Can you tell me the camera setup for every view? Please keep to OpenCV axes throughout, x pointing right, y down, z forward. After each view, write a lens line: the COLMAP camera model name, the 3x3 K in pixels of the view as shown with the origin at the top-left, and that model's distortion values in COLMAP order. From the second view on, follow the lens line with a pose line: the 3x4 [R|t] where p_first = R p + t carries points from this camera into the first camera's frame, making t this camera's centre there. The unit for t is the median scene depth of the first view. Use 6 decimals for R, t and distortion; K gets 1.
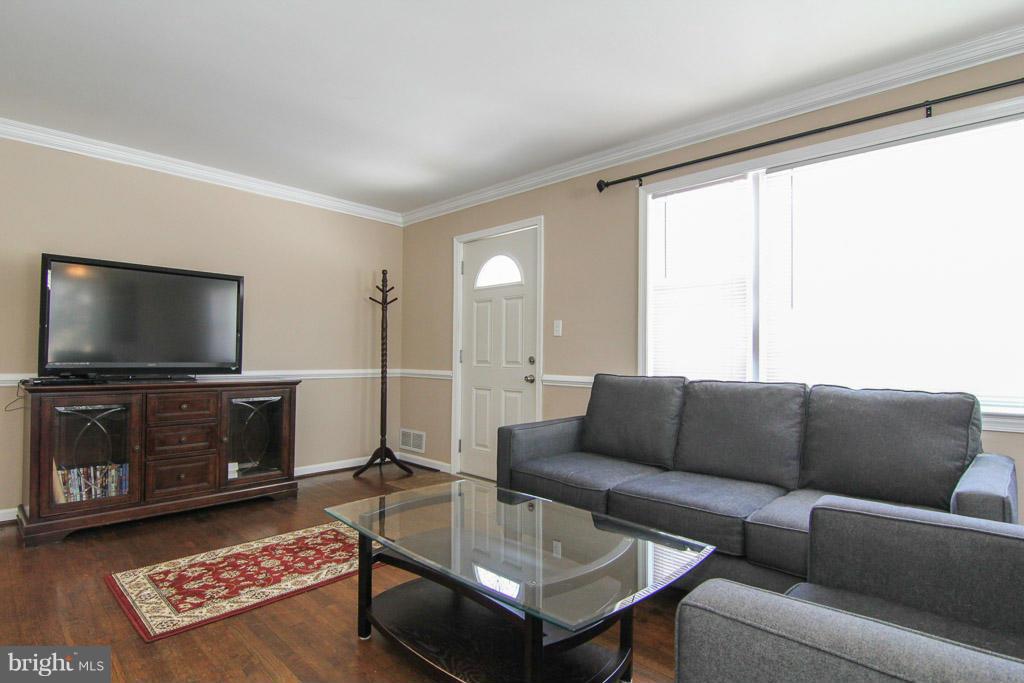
lens RADIAL K [[529.0, 0, 507.1], [0, 529.0, 339.8], [0, 0, 1]] dist [-0.005039, -0.010245]
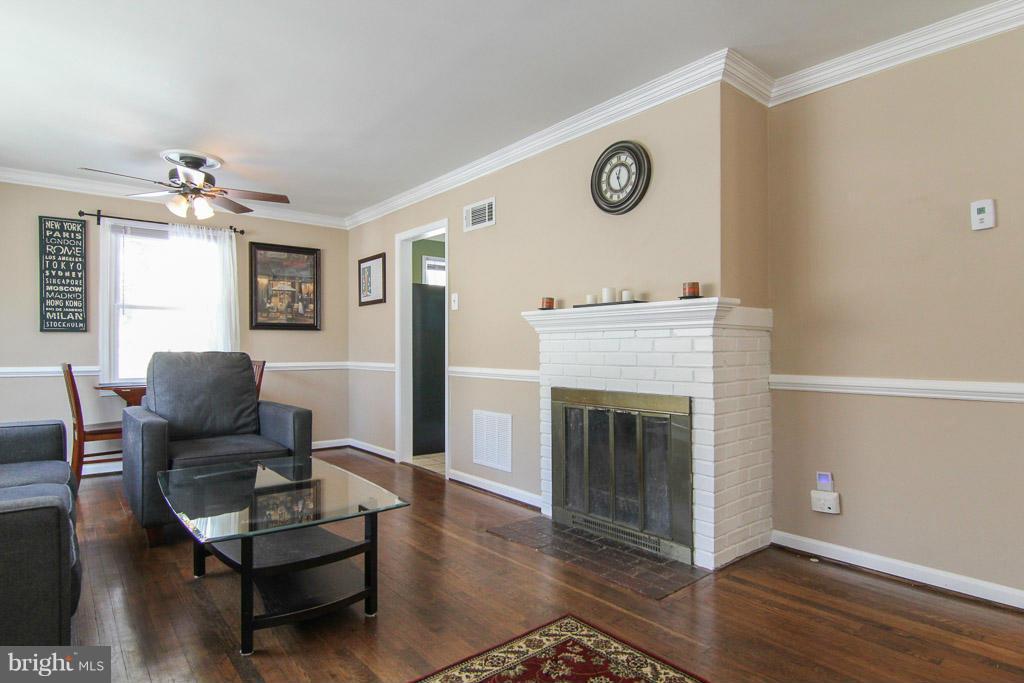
lens RADIAL K [[558.3, 0, 515.2], [0, 558.3, 345.9], [0, 0, 1]] dist [0.004028, 0.000254]
pose [[-0.993441, -0.005901, 0.114194, -0.431490], [-0.009725, 0.999410, -0.032955, 0.038024], [-0.113932, -0.033850, -0.992912, 1.334903]]
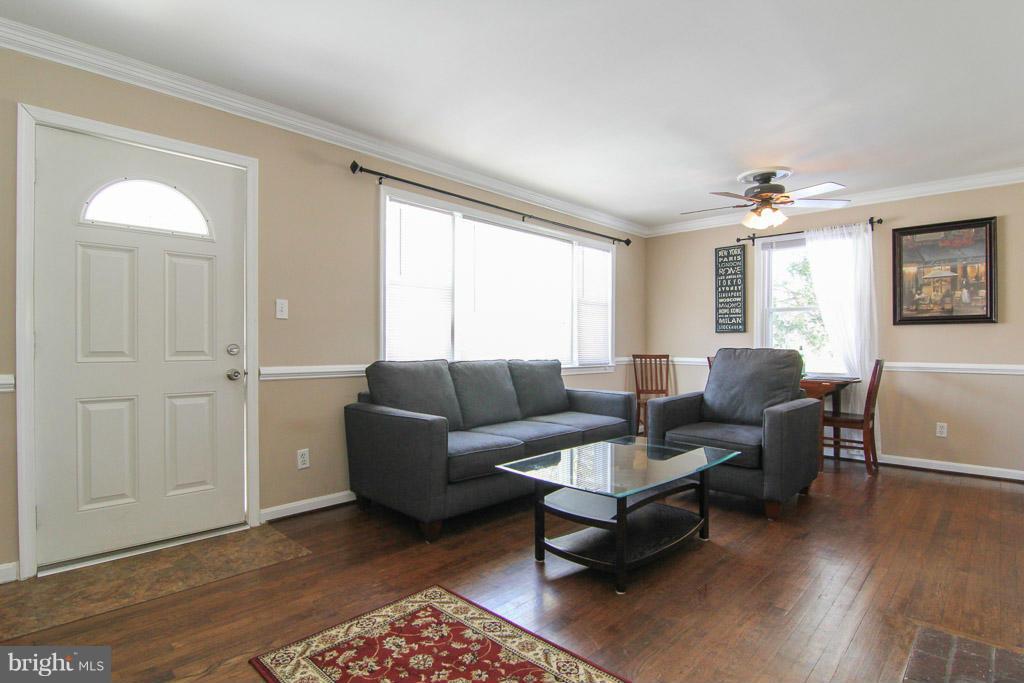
lens RADIAL K [[529.0, 0, 506.1], [0, 529.0, 341.4], [0, 0, 1]] dist [-0.005039, -0.010245]
pose [[-0.015957, -0.000674, 0.999872, -0.890294], [-0.033306, 0.999445, 0.000142, 0.019957], [-0.999318, -0.033299, -0.015971, 0.818606]]
